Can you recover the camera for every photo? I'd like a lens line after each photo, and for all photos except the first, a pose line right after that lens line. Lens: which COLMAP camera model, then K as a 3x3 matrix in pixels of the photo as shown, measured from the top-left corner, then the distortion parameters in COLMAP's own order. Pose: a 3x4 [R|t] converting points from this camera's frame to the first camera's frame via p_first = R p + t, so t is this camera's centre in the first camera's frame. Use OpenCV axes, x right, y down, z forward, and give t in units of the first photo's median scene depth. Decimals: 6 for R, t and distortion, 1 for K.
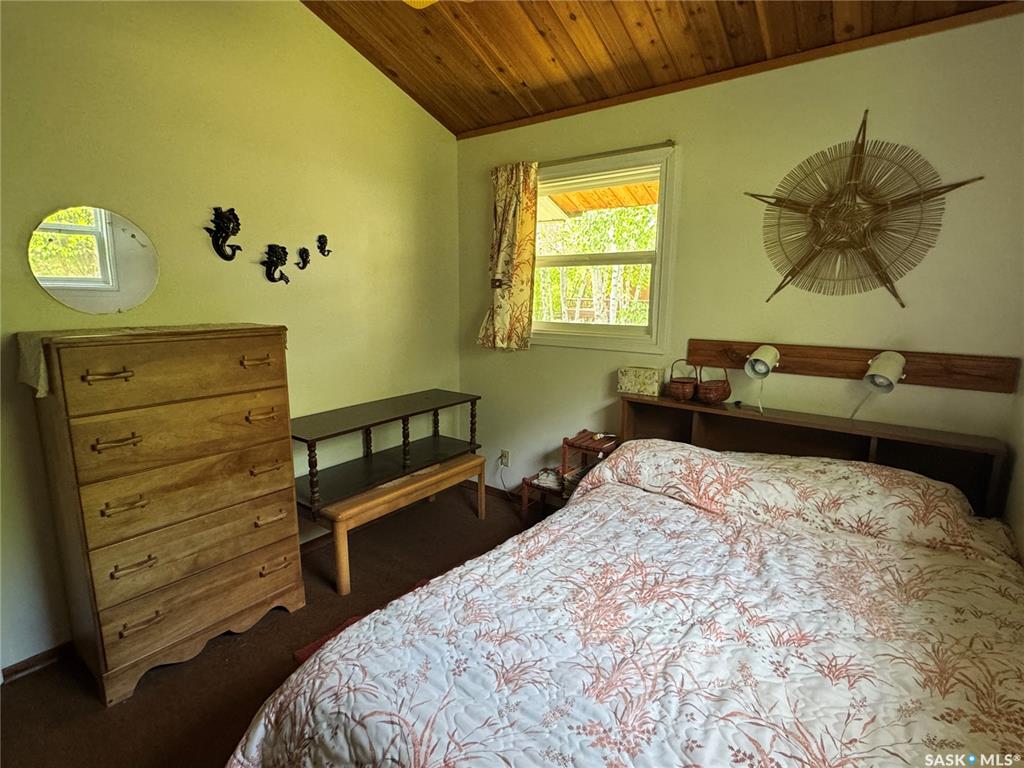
lens RADIAL K [[501.3, 0, 506.6], [0, 501.3, 382.0], [0, 0, 1]] dist [-0.004680, 0.001177]
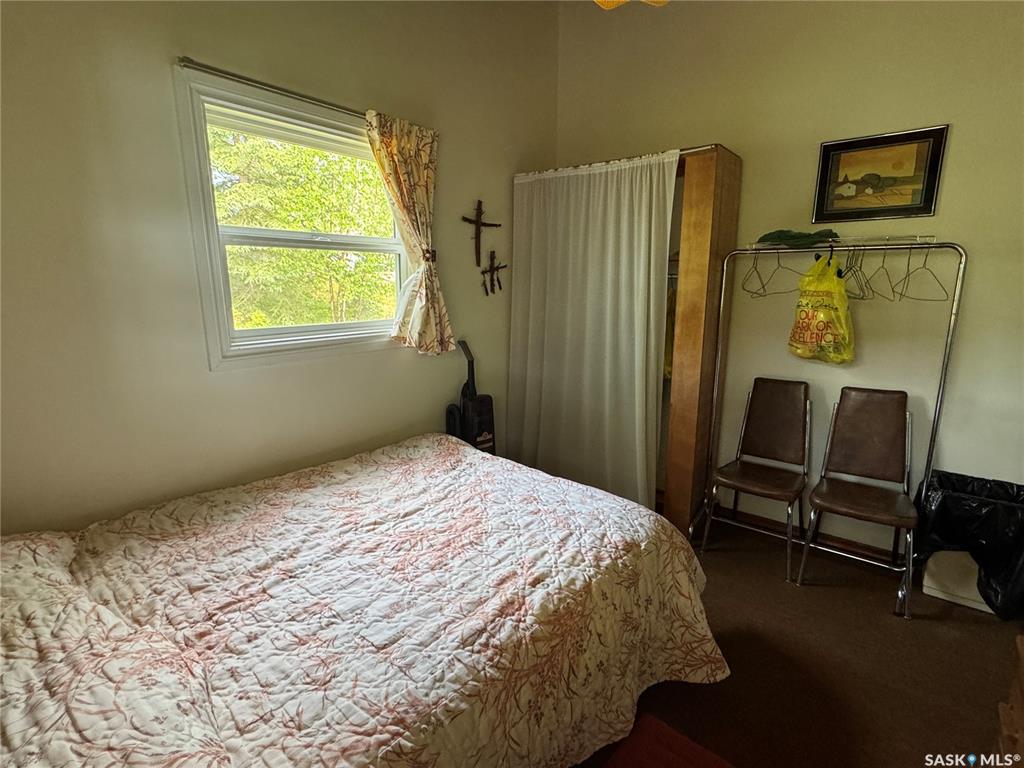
lens RADIAL K [[501.3, 0, 512.5], [0, 501.3, 380.0], [0, 0, 1]] dist [-0.004680, 0.001177]
pose [[-0.999652, -0.018541, 0.018786, 0.029577], [-0.010284, 0.929084, 0.369726, -0.242301], [-0.024309, 0.369404, -0.928951, 1.314289]]
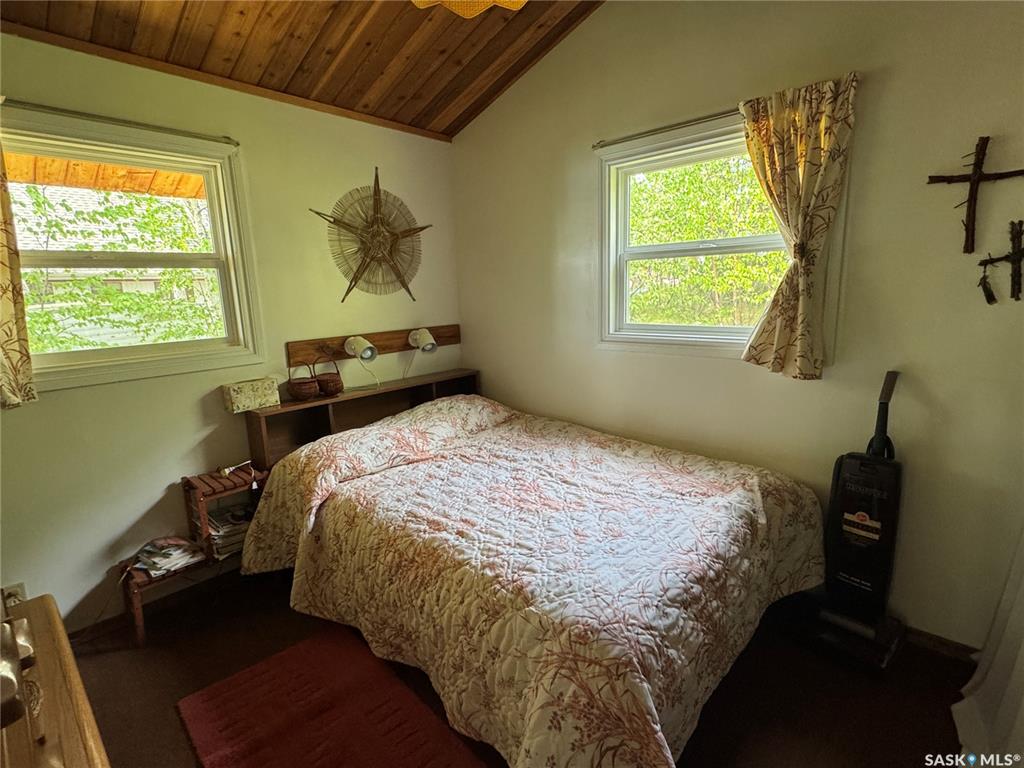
lens RADIAL K [[501.3, 0, 511.1], [0, 501.3, 382.5], [0, 0, 1]] dist [-0.004680, 0.001177]
pose [[0.092054, -0.194574, 0.976559, -0.765940], [0.209641, 0.962528, 0.172017, -0.108286], [-0.973435, 0.188892, 0.129396, 0.538968]]
